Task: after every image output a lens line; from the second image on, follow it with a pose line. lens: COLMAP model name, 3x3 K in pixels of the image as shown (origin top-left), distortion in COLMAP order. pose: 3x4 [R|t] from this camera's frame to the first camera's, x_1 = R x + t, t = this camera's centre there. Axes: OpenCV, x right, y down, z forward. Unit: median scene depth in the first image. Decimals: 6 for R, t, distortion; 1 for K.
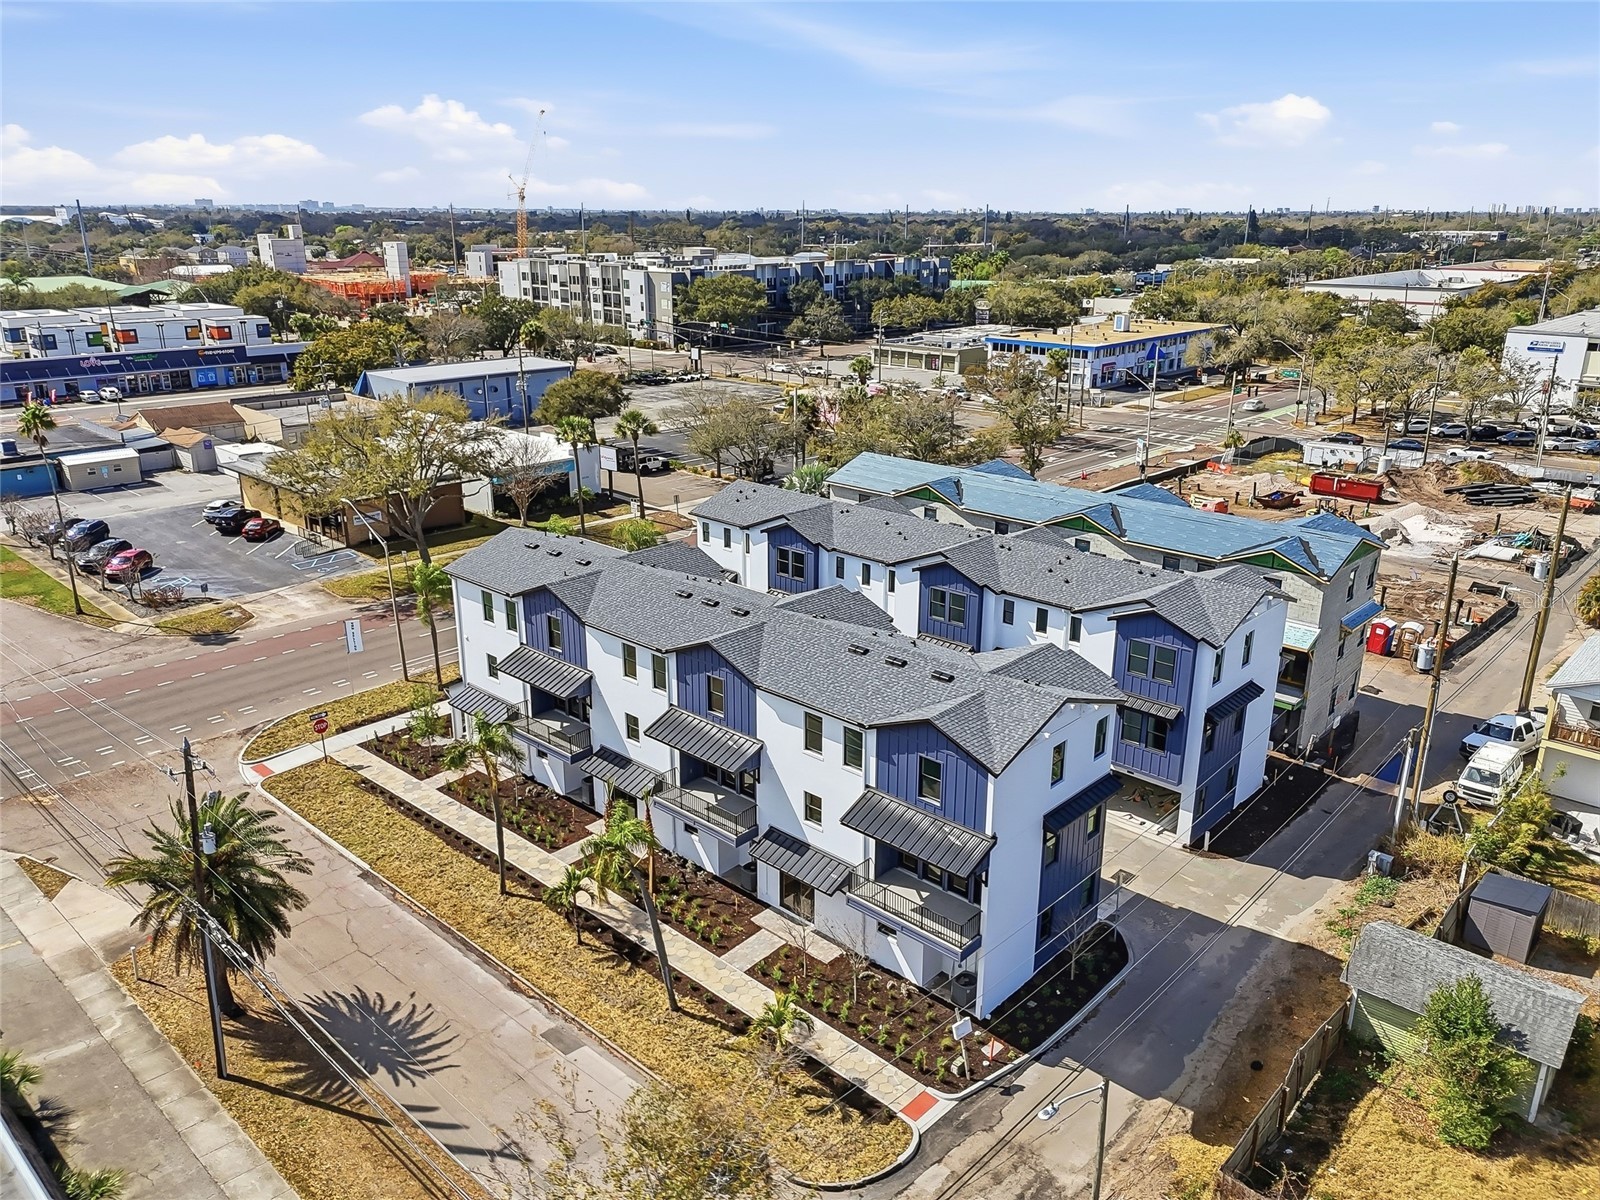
lens RADIAL K [[1171.3, 0, 800.6], [0, 1171.3, 590.7], [0, 0, 1]] dist [0.055933, -0.039126]
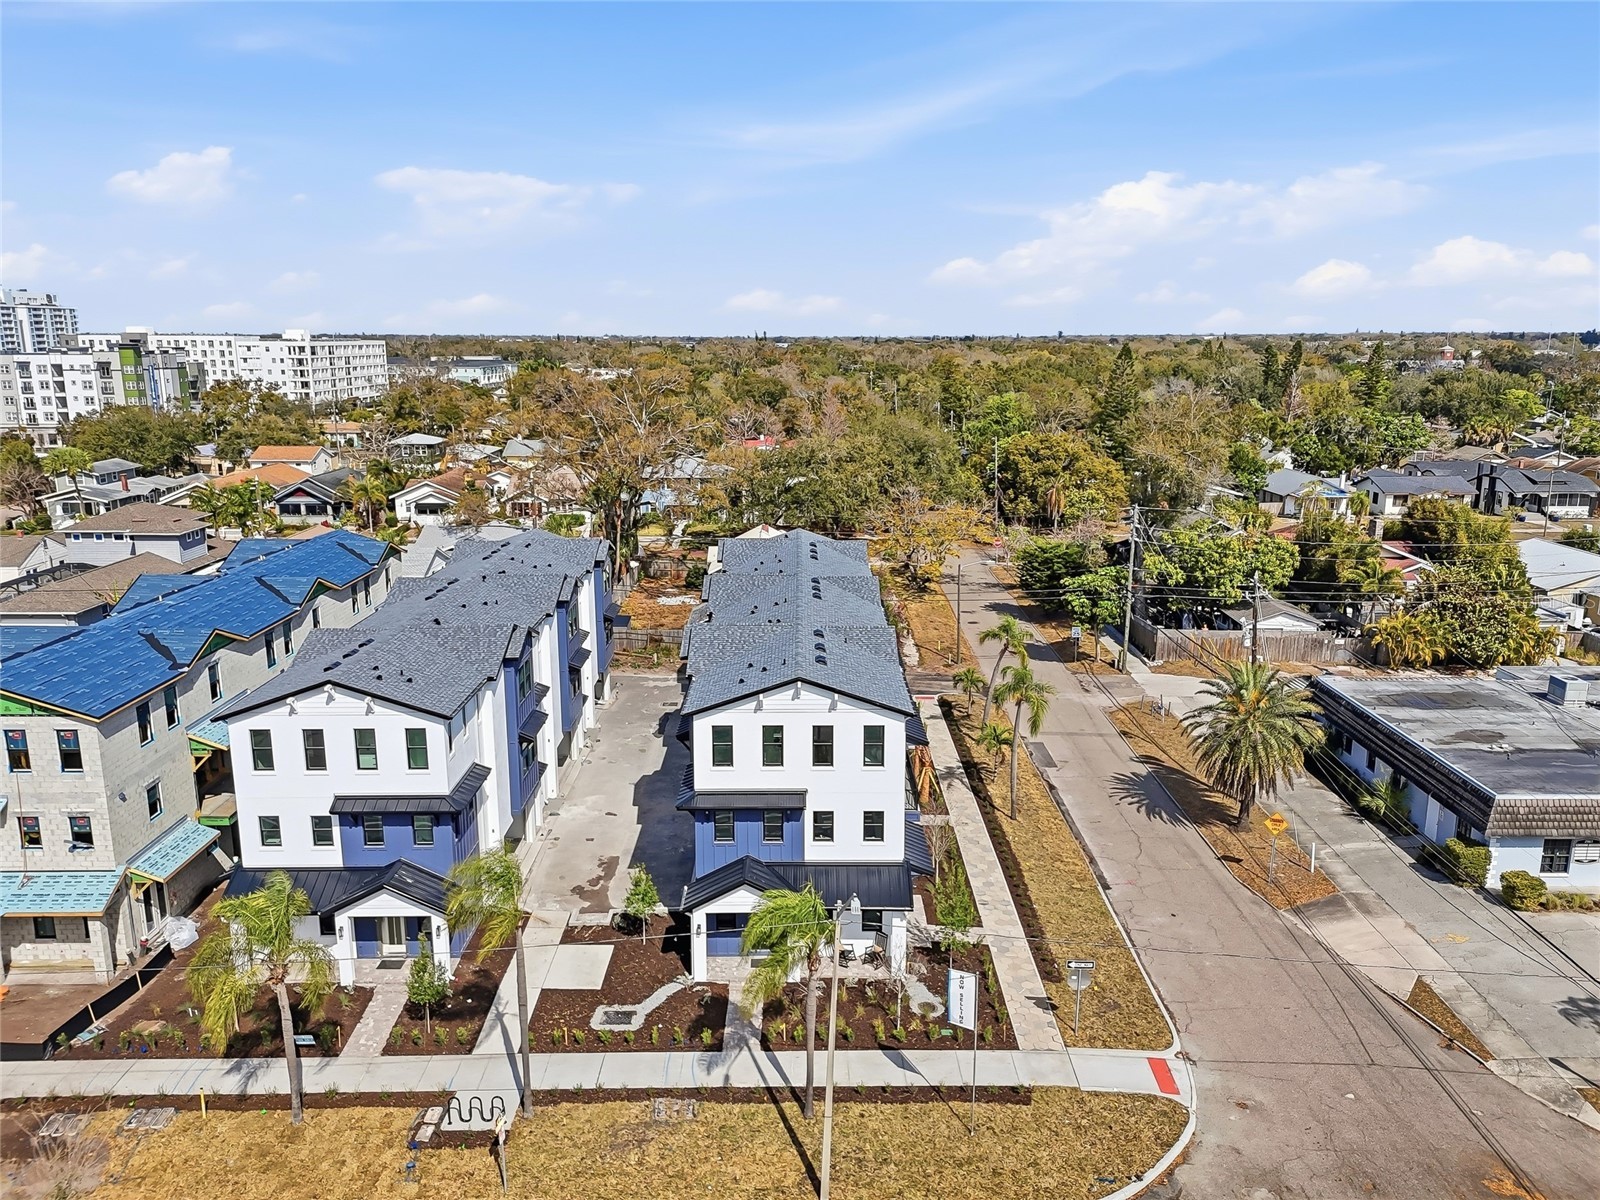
lens RADIAL K [[1171.3, 0, 806.1], [0, 1171.3, 594.3], [0, 0, 1]] dist [0.055933, -0.039126]
pose [[-0.682043, -0.160943, 0.713382, -0.731211], [0.224491, 0.882309, 0.413684, -0.378548], [-0.696003, 0.442298, -0.565643, 1.371598]]
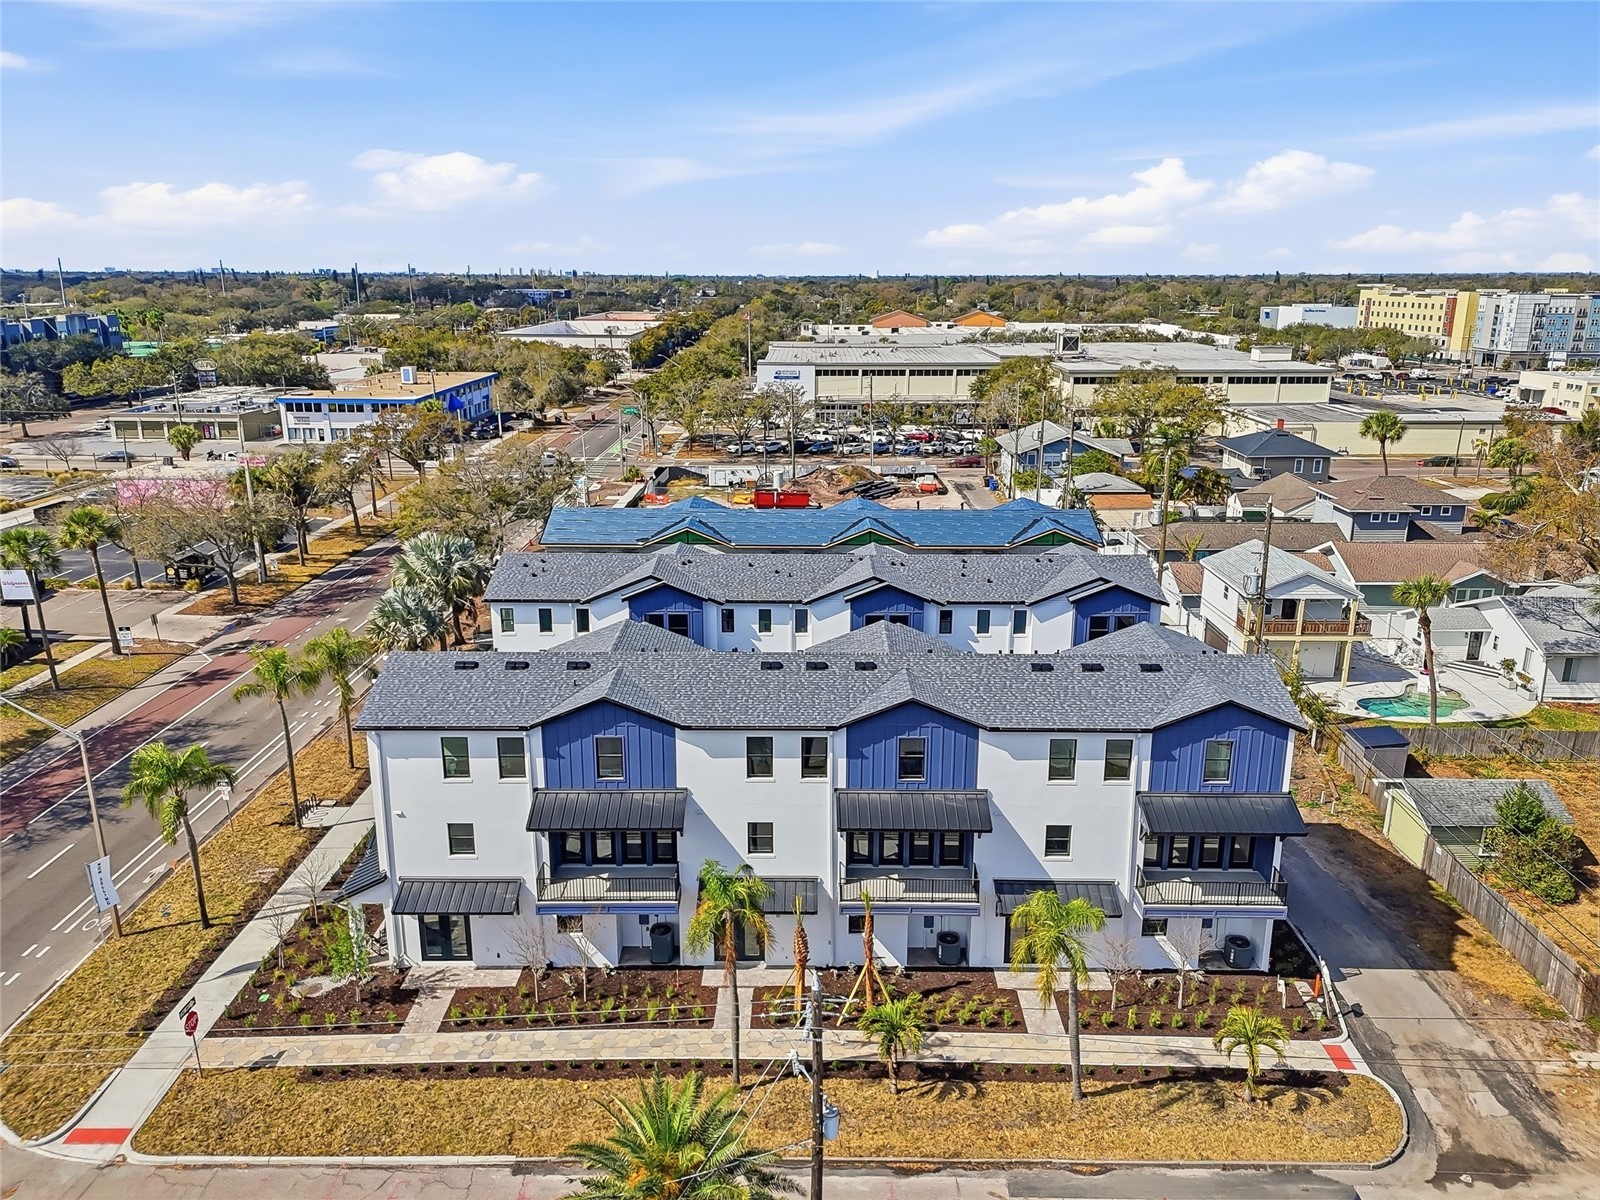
lens RADIAL K [[1171.3, 0, 804.2], [0, 1171.3, 600.7], [0, 0, 1]] dist [0.055933, -0.039126]
pose [[0.736889, -0.181755, 0.651122, -0.531803], [0.207333, 0.977523, 0.038225, -0.059866], [-0.643435, 0.106831, 0.758010, 0.288937]]
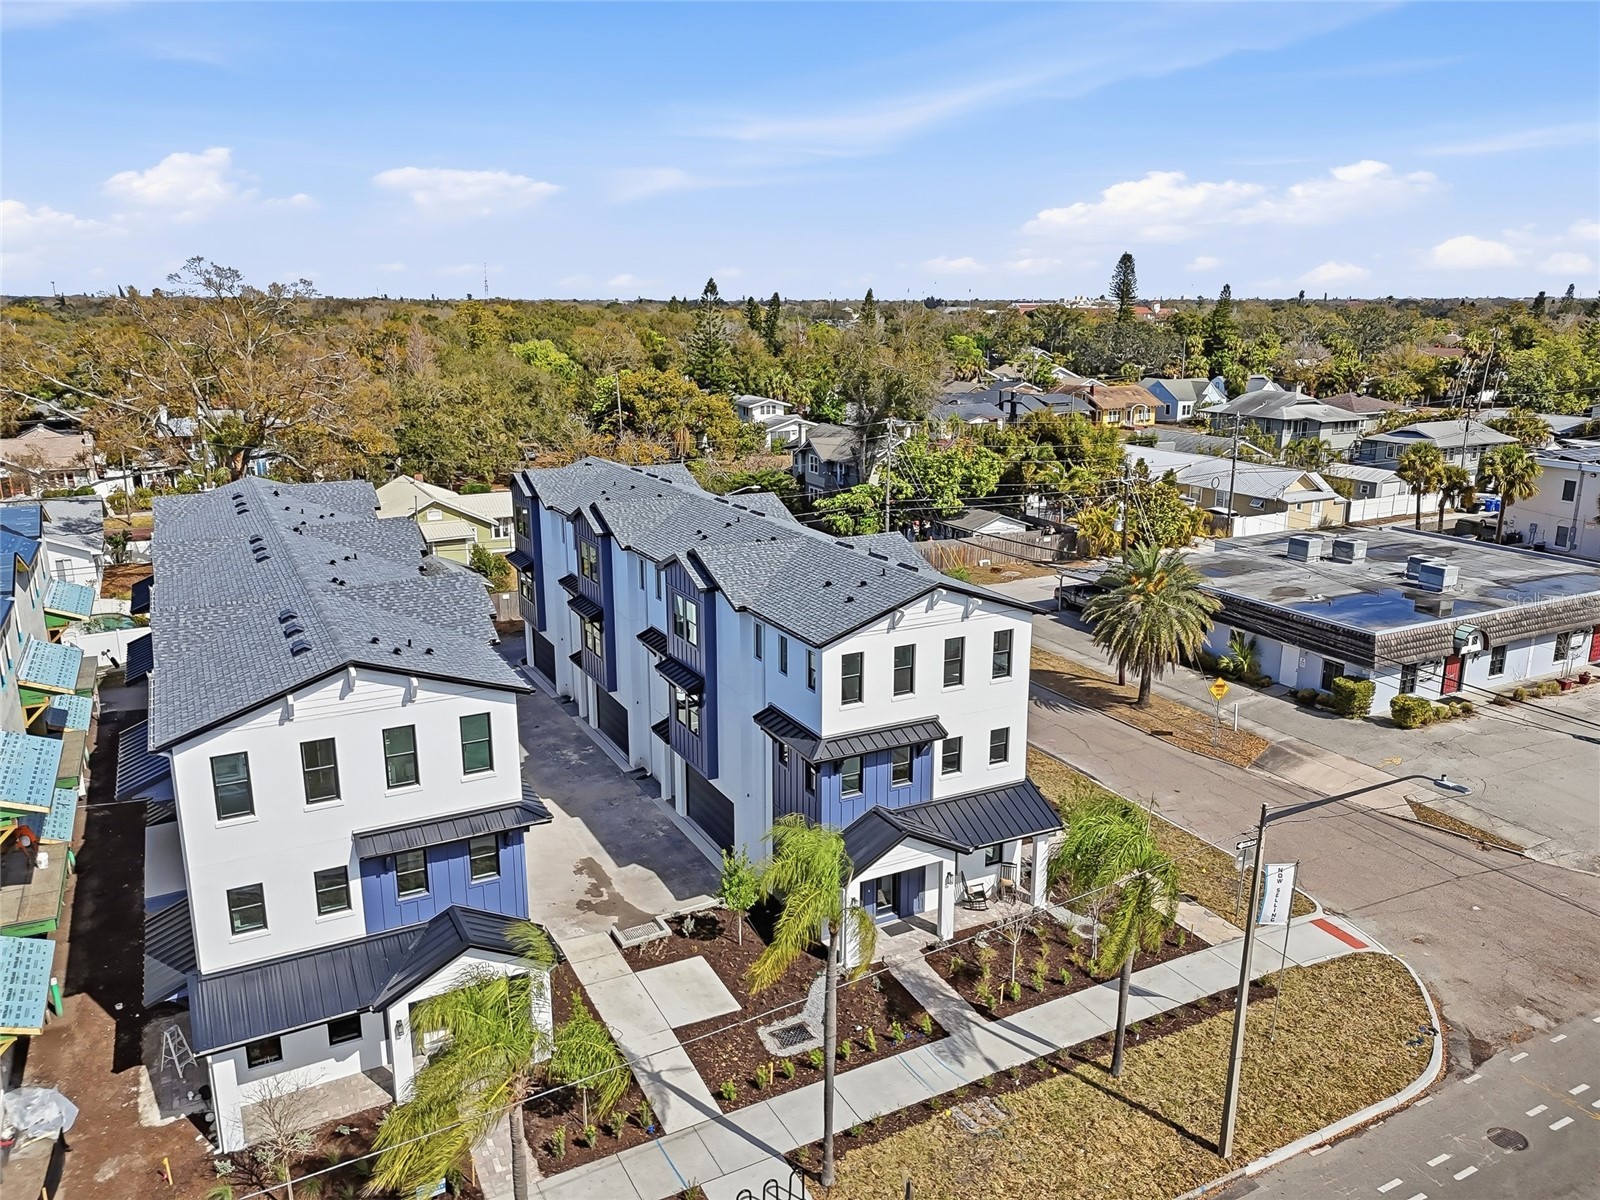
lens RADIAL K [[1171.3, 0, 803.7], [0, 1171.3, 599.7], [0, 0, 1]] dist [0.055933, -0.039126]
pose [[-0.944125, -0.086933, 0.317916, -0.369282], [0.096626, 0.849196, 0.519162, -0.351575], [-0.315106, 0.520873, -0.793347, 1.490272]]
